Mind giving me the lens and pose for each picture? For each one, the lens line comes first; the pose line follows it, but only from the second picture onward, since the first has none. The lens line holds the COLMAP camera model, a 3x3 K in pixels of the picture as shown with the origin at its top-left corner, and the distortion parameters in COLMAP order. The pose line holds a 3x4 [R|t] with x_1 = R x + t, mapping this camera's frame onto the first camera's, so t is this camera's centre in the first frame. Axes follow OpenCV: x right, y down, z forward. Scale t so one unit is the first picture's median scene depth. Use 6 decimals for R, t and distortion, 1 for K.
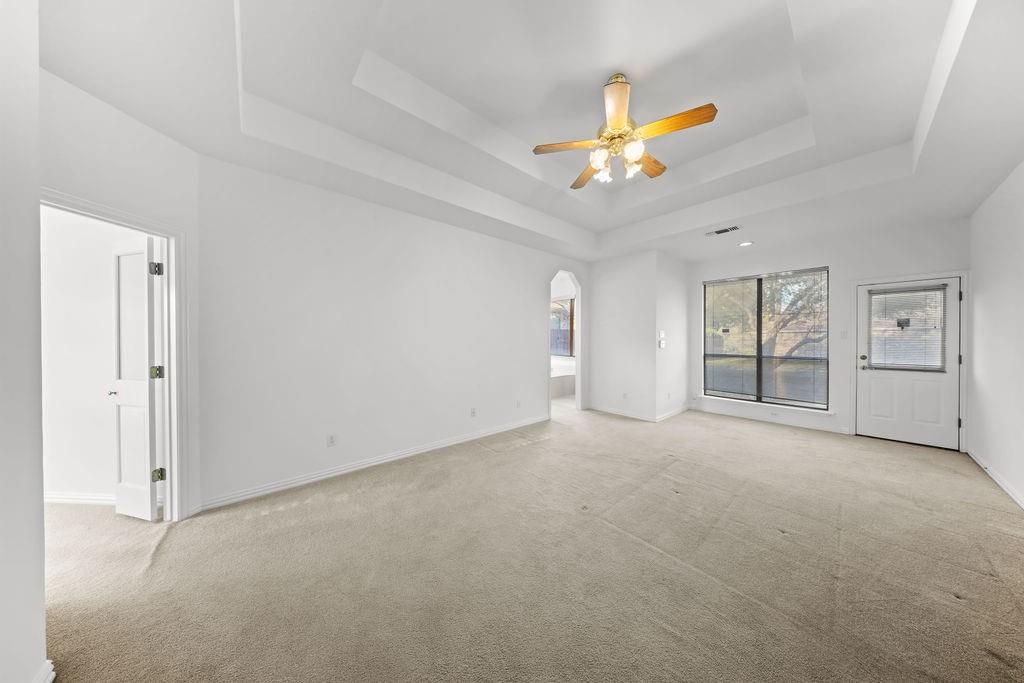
lens RADIAL K [[299.4, 0, 513.3], [0, 299.4, 340.8], [0, 0, 1]] dist [0.005016, -0.002146]
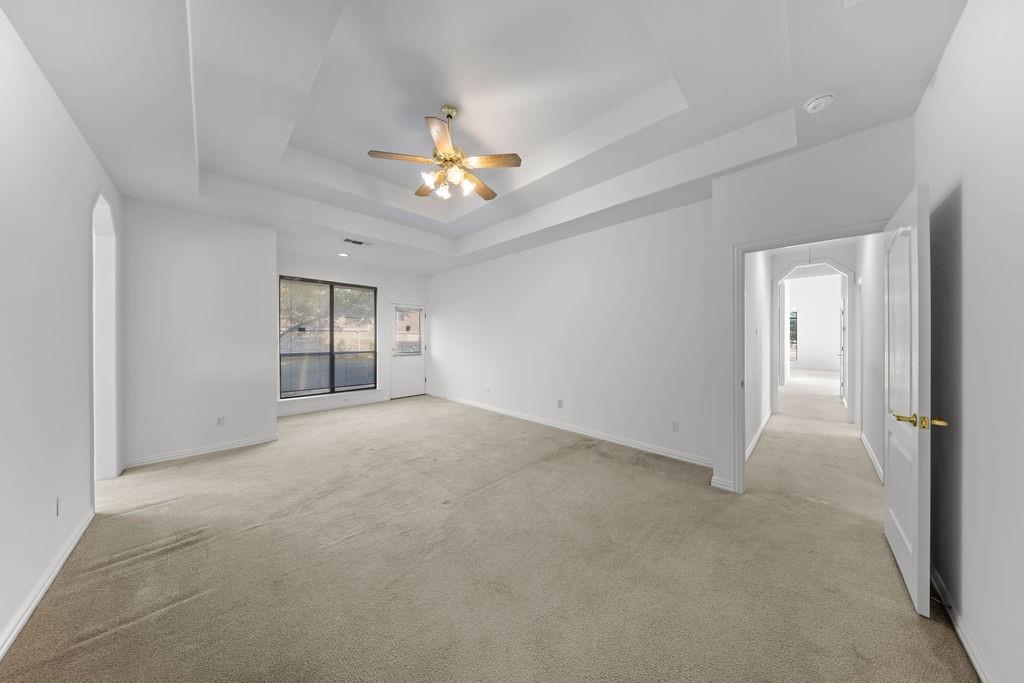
lens RADIAL K [[299.4, 0, 513.3], [0, 299.4, 340.8], [0, 0, 1]] dist [0.005016, -0.002146]
pose [[-0.079483, -0.012008, 0.996764, -0.437894], [0.008226, 0.999885, 0.012702, -0.004237], [-0.996802, 0.009209, -0.079375, 0.467367]]
